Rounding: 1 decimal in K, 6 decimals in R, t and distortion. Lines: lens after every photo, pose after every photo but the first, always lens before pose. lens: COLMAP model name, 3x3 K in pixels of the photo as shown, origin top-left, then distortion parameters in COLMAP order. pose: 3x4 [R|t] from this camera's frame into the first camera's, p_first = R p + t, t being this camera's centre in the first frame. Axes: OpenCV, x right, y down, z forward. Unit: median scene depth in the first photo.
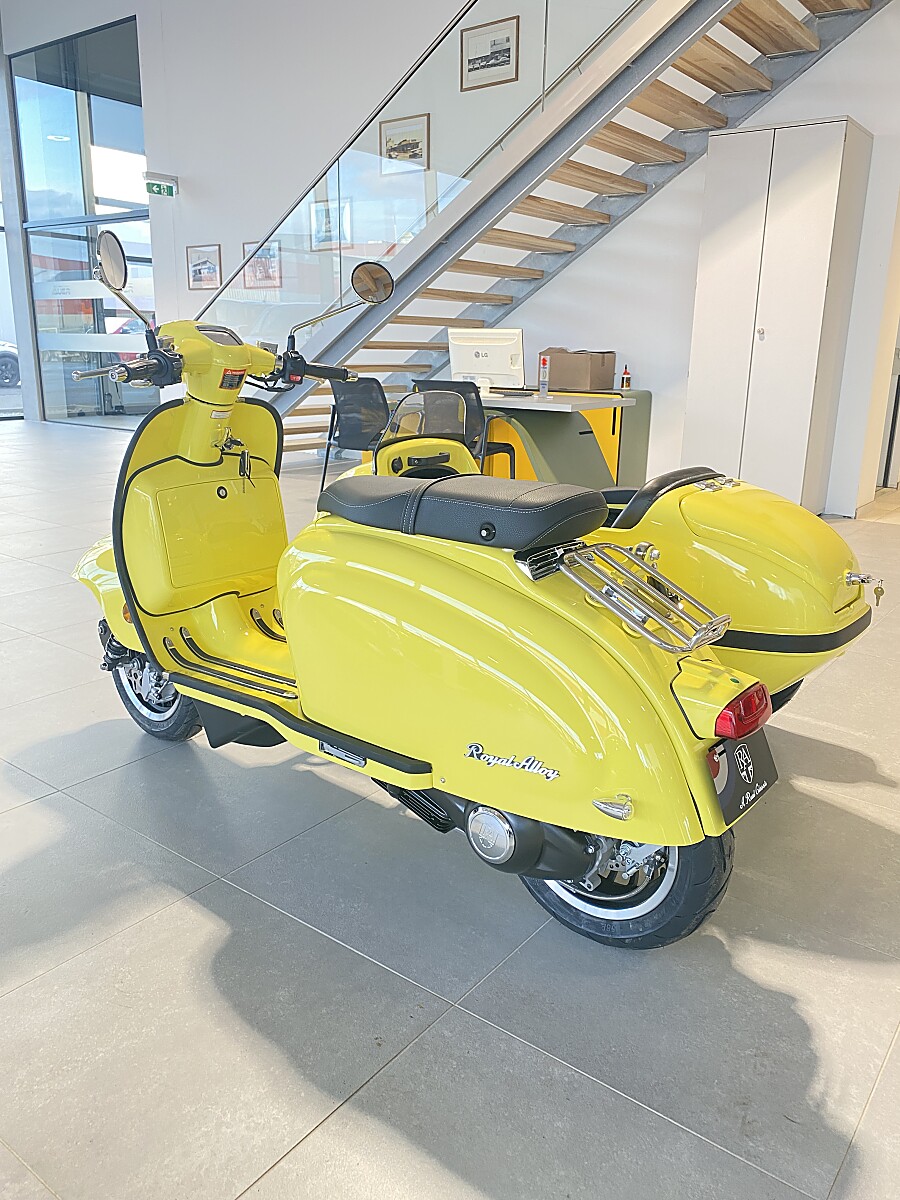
lens RADIAL K [[918.0, 0, 452.8], [0, 918.0, 598.9], [0, 0, 1]] dist [0.003549, -0.000256]
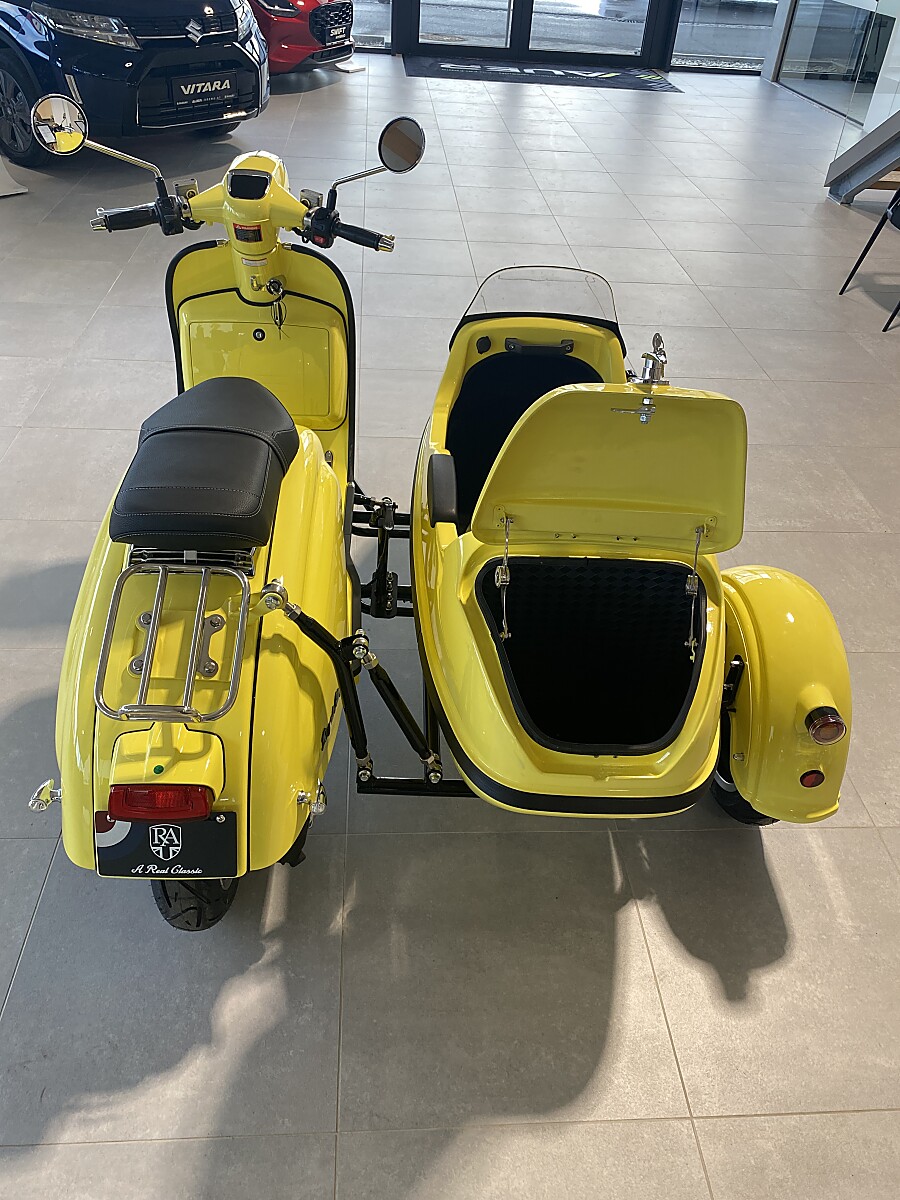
lens RADIAL K [[918.0, 0, 452.8], [0, 918.0, 598.9], [0, 0, 1]] dist [0.003549, -0.000256]
pose [[0.650453, 0.484198, -0.585204, 0.652759], [-0.246779, 0.863387, 0.440072, -0.371701], [0.718340, -0.141830, 0.681082, 0.401408]]
